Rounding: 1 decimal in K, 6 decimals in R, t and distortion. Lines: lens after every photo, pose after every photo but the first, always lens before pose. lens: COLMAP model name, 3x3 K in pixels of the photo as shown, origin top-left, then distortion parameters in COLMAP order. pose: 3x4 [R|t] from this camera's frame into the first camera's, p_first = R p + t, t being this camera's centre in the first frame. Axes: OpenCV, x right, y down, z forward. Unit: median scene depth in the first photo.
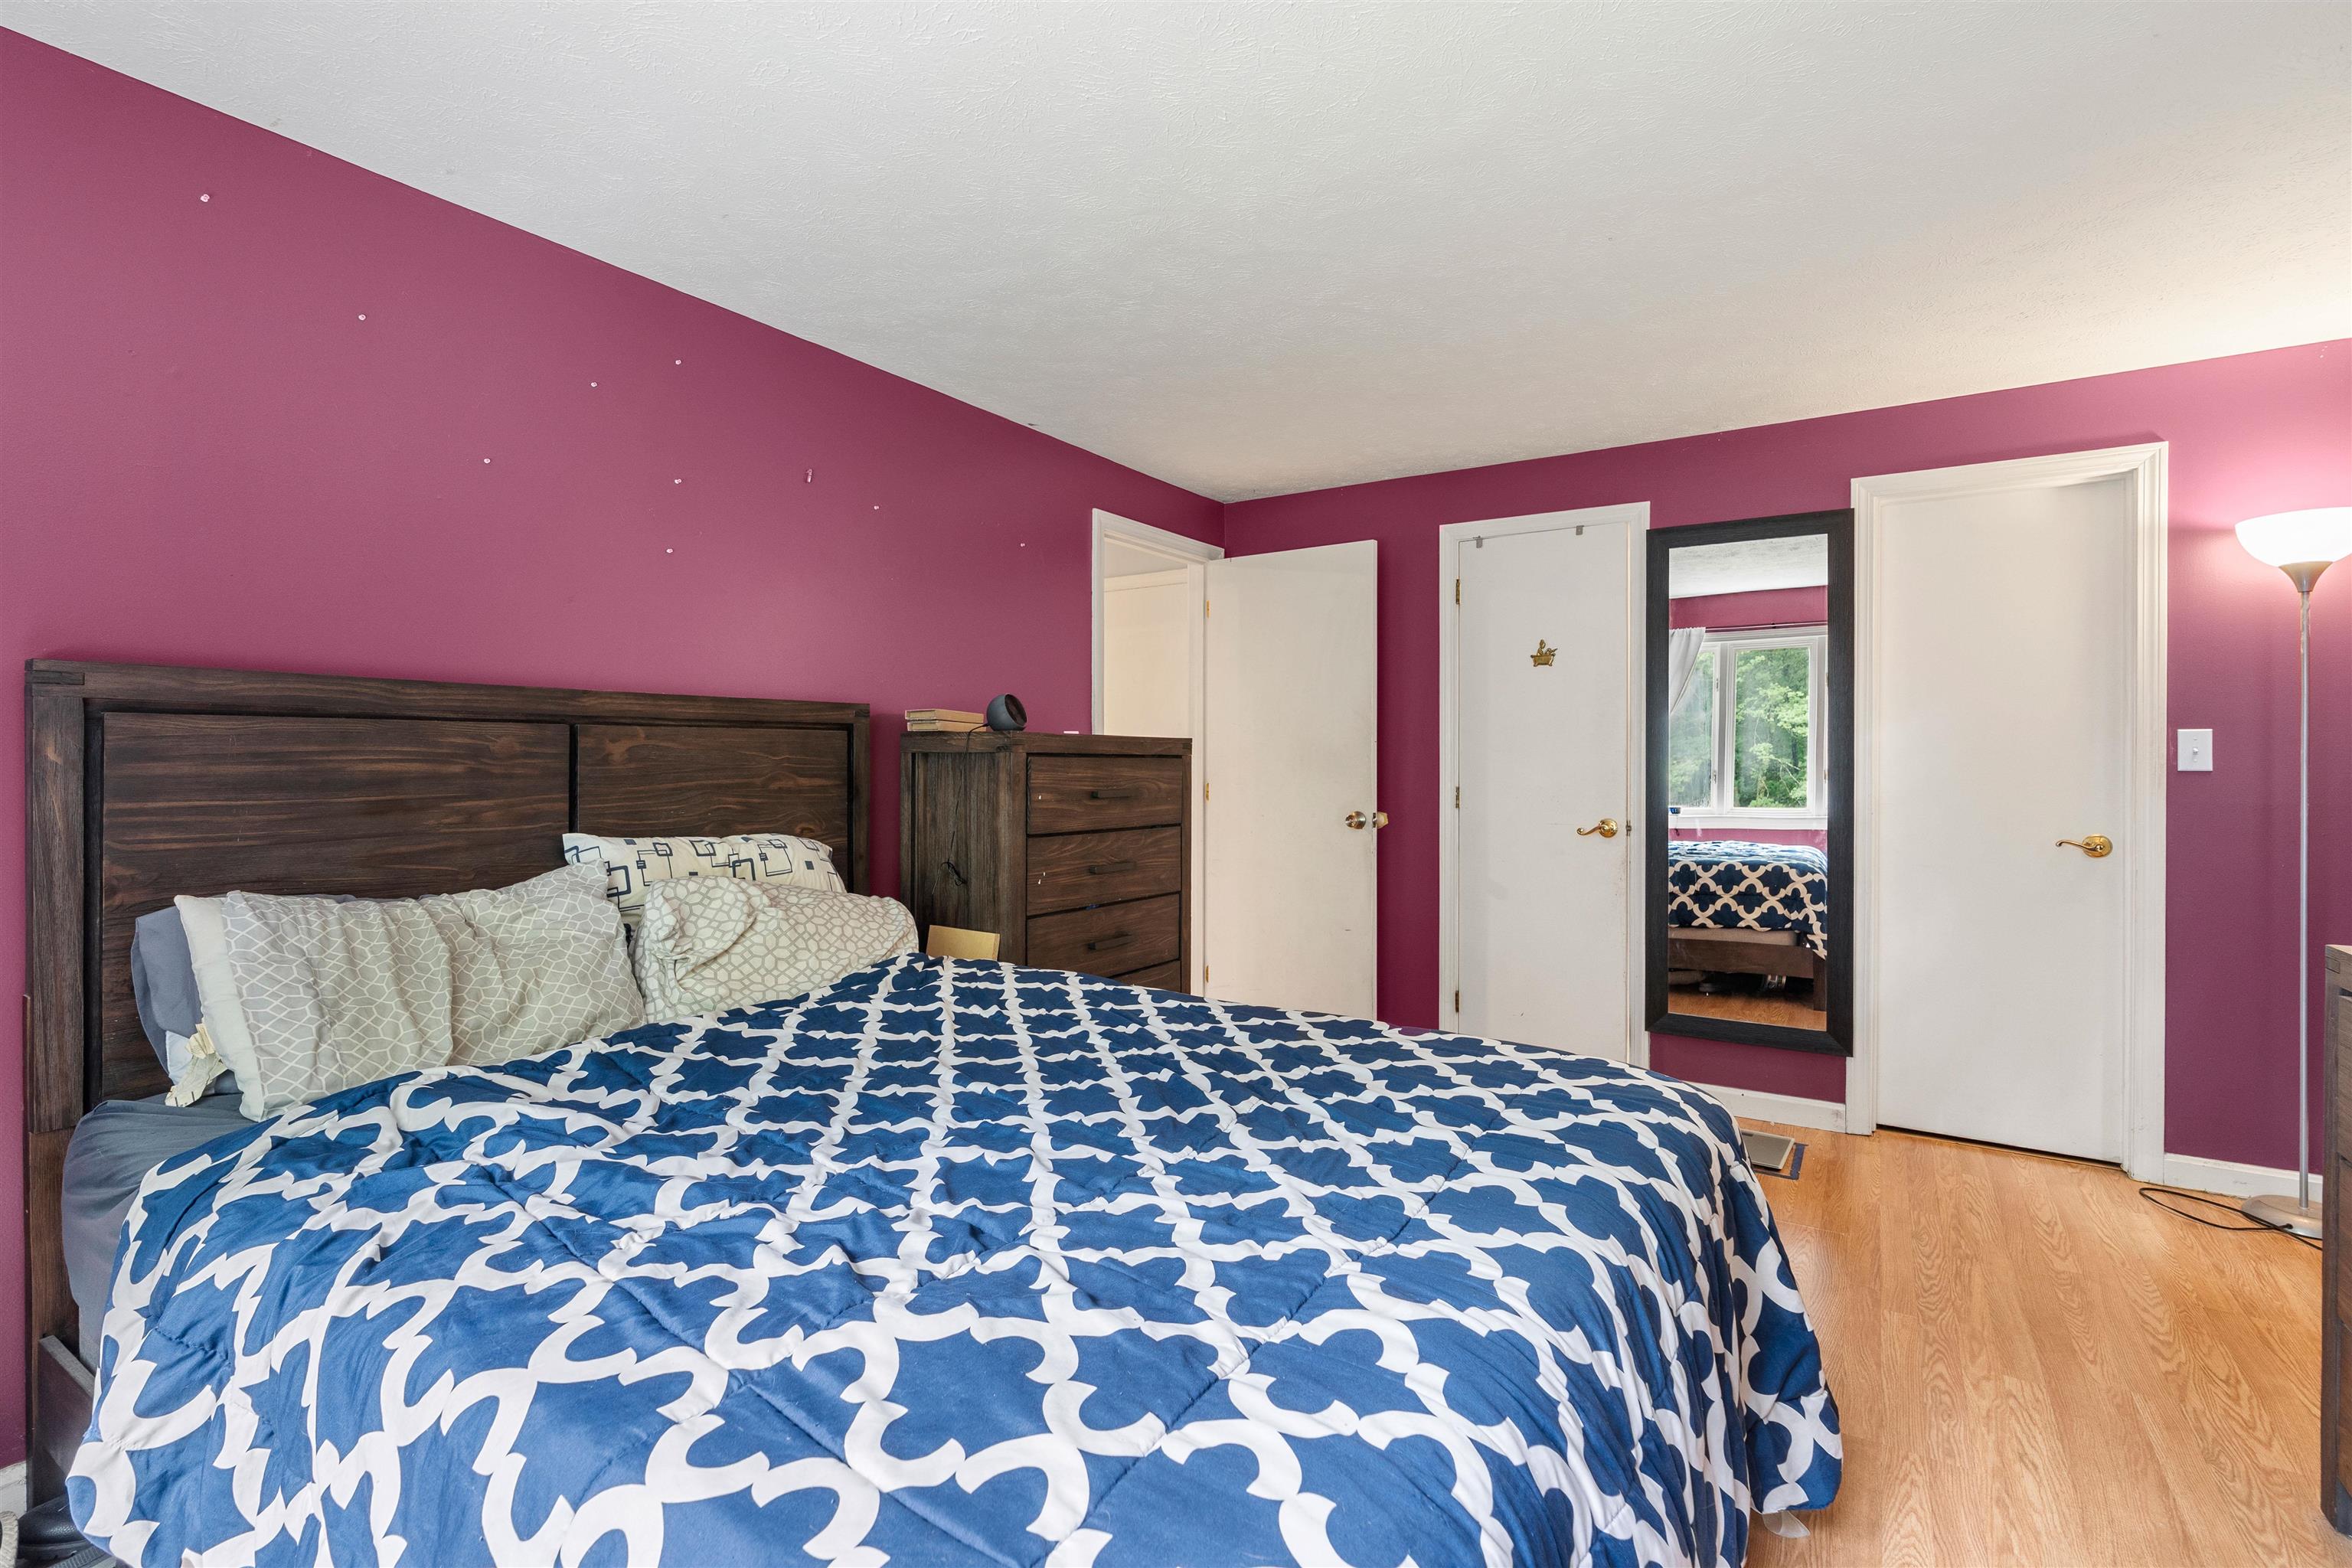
lens RADIAL K [[1073.1, 0, 1170.8], [0, 1073.1, 760.7], [0, 0, 1]] dist [-0.004938, 0.000635]
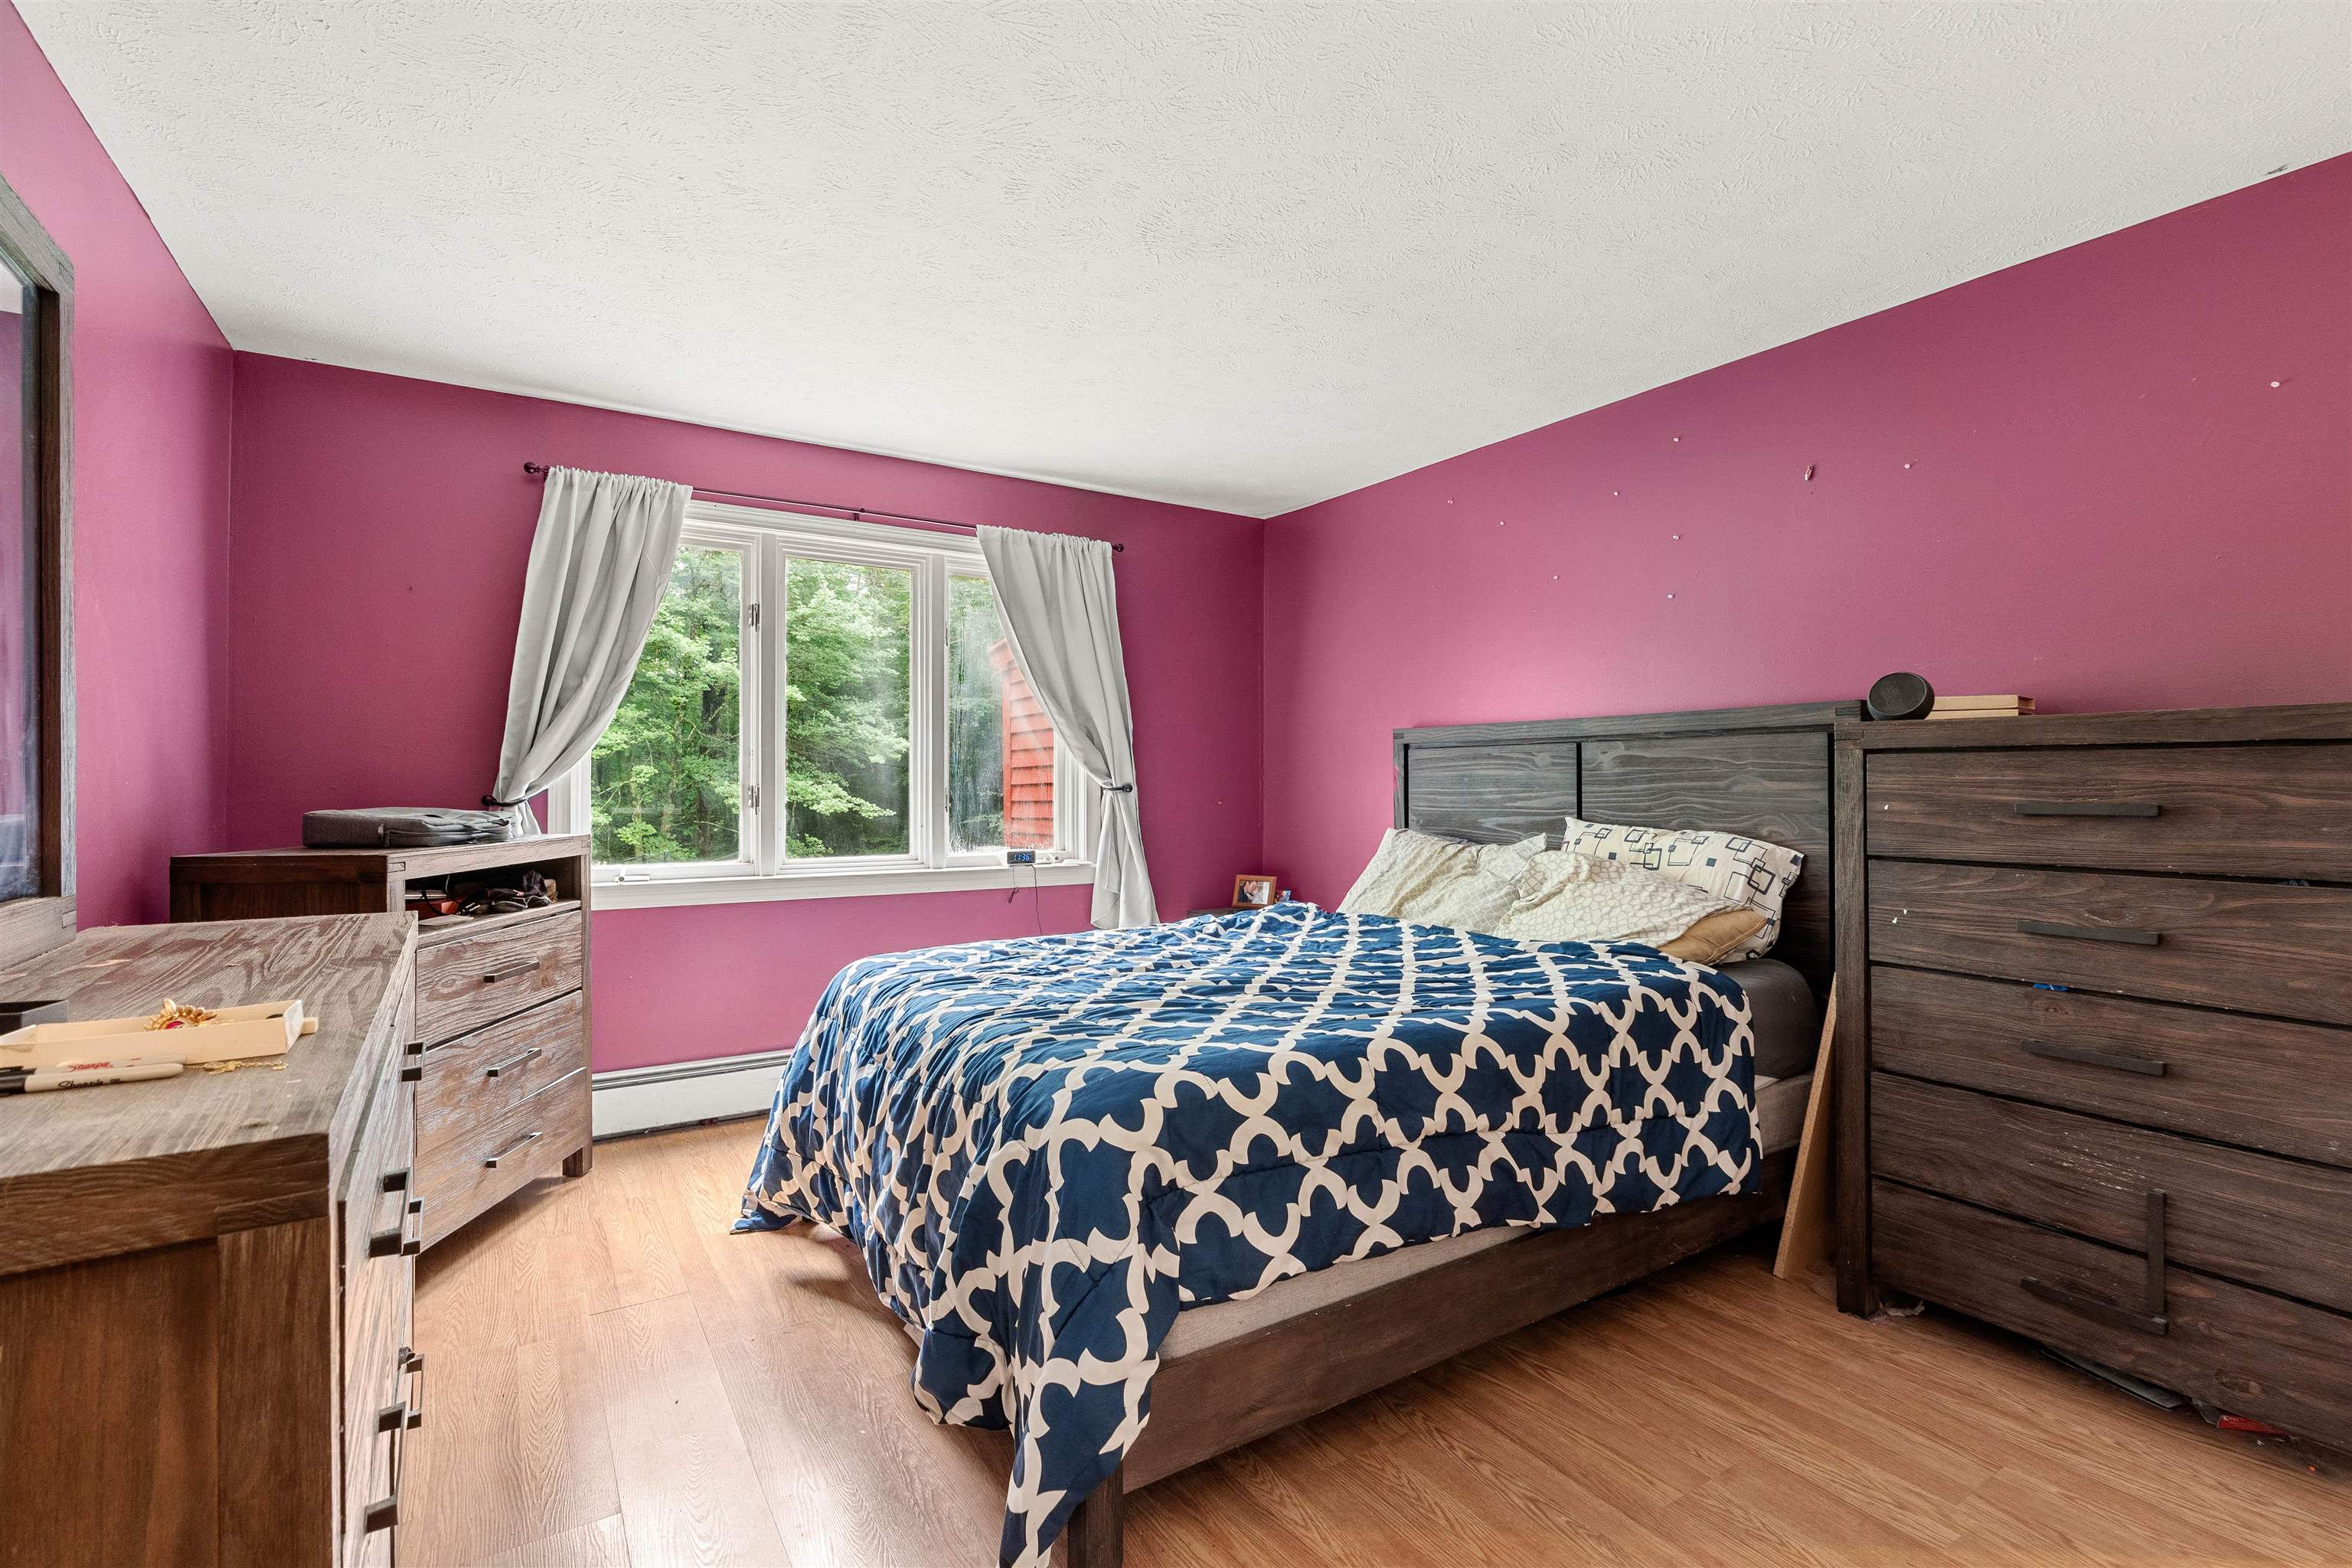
lens RADIAL K [[1073.1, 0, 1170.8], [0, 1073.1, 760.7], [0, 0, 1]] dist [-0.004938, 0.000635]
pose [[-0.402155, -0.023682, -0.915265, 0.801663], [-0.004274, 0.999703, -0.023989, 0.022751], [0.915562, -0.005735, -0.402136, 0.884062]]
